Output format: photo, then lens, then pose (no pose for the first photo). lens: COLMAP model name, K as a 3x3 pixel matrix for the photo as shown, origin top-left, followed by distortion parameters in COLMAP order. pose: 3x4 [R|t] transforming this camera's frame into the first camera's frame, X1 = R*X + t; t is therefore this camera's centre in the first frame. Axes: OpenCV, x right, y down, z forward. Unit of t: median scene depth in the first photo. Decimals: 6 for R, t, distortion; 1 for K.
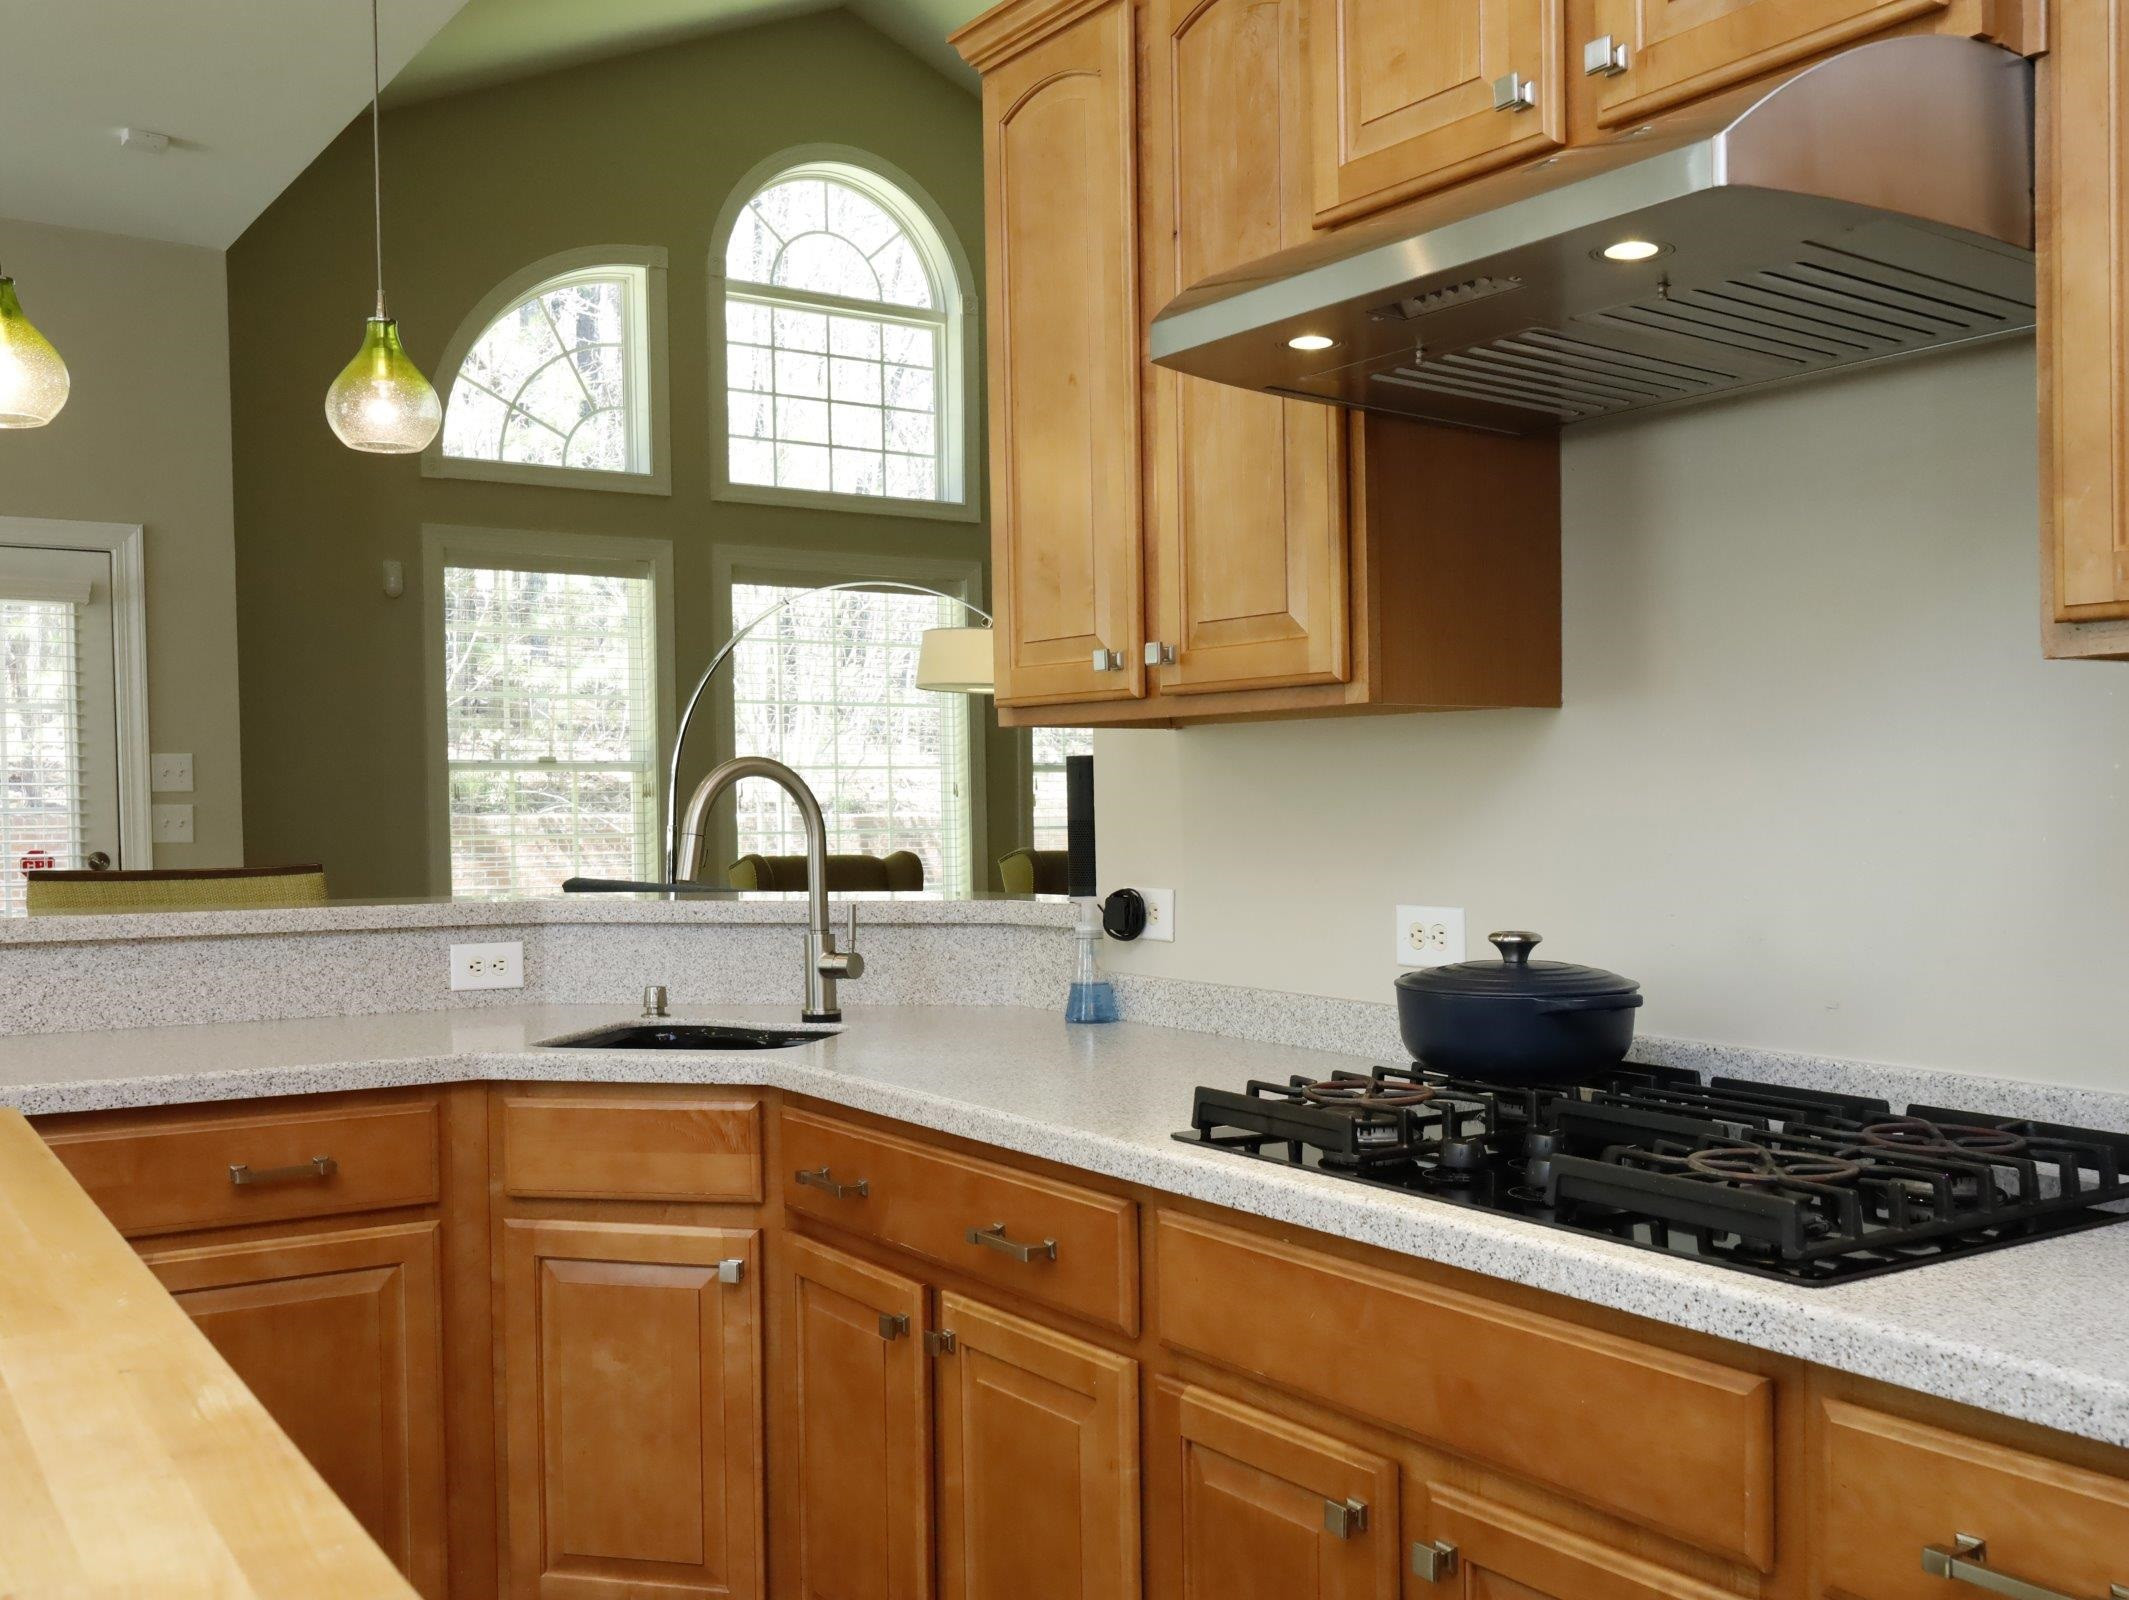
lens RADIAL K [[2112.4, 0, 1062.9], [0, 2112.4, 808.8], [0, 0, 1]] dist [0.083330, 0.000000]
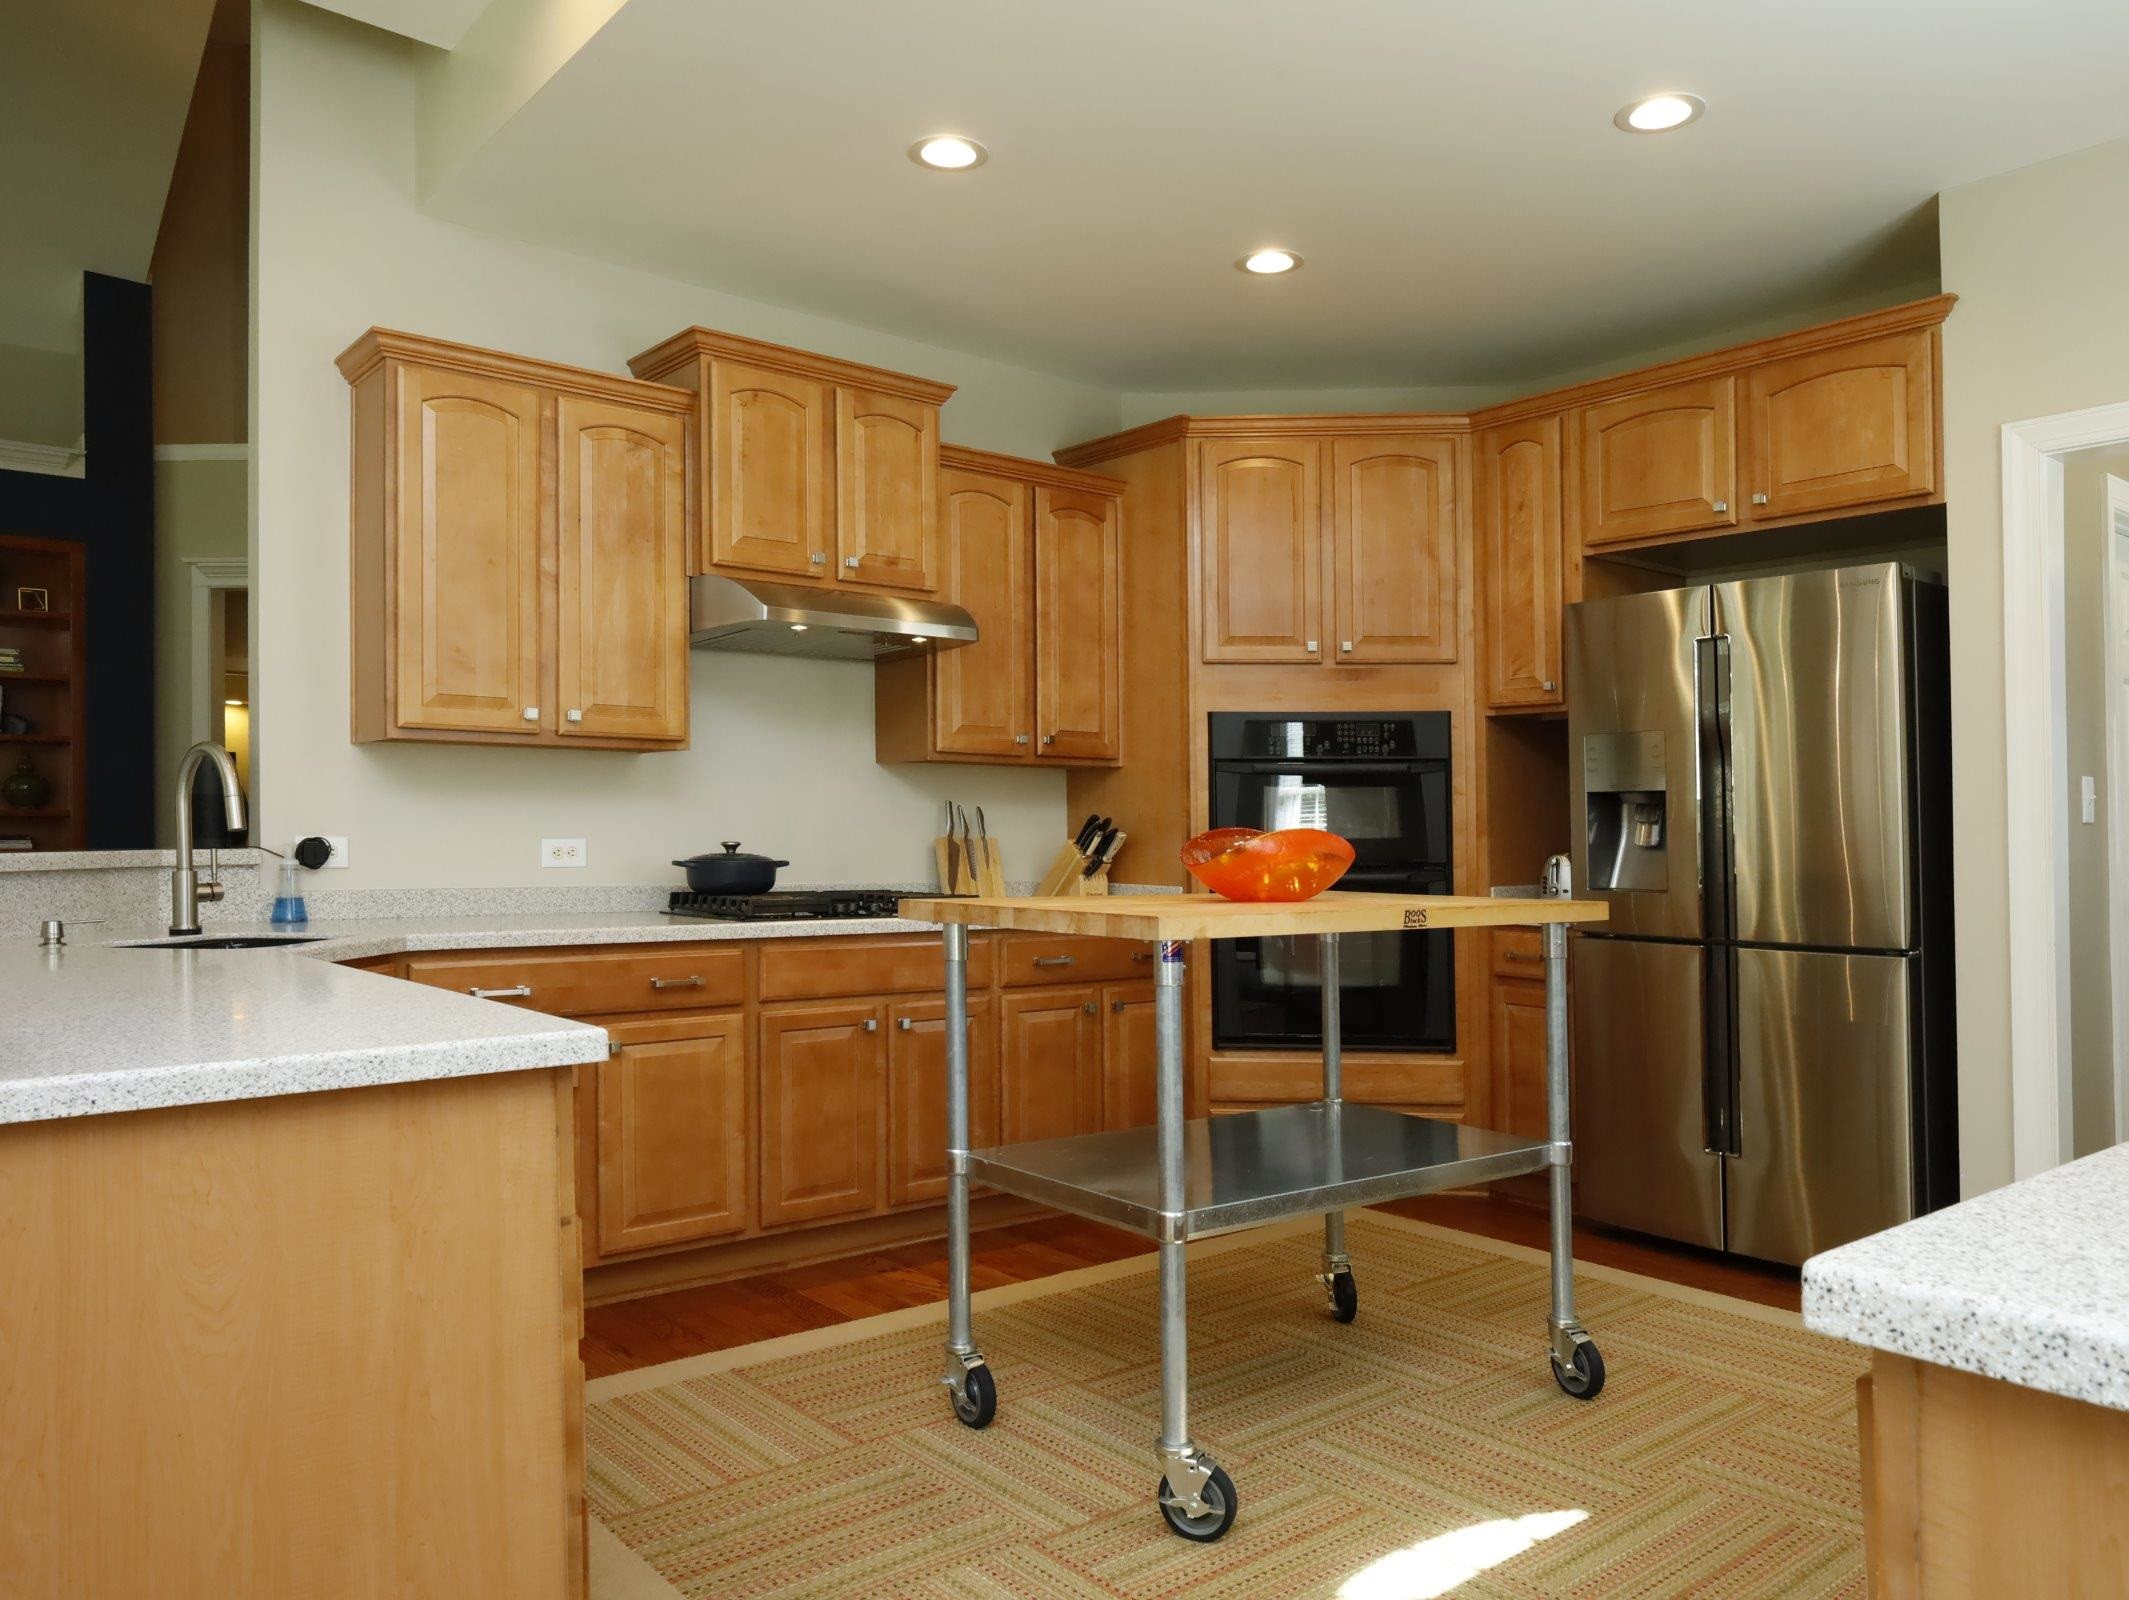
lens RADIAL K [[1538.6, 0, 1059.9], [0, 1538.6, 804.8], [0, 0, 1]] dist [-0.002410, 0.001029]
pose [[-0.053077, 0.020346, 0.998383, -1.229095], [-0.000905, 0.999791, -0.020423, 0.036995], [-0.998590, -0.001987, -0.053048, 0.497695]]
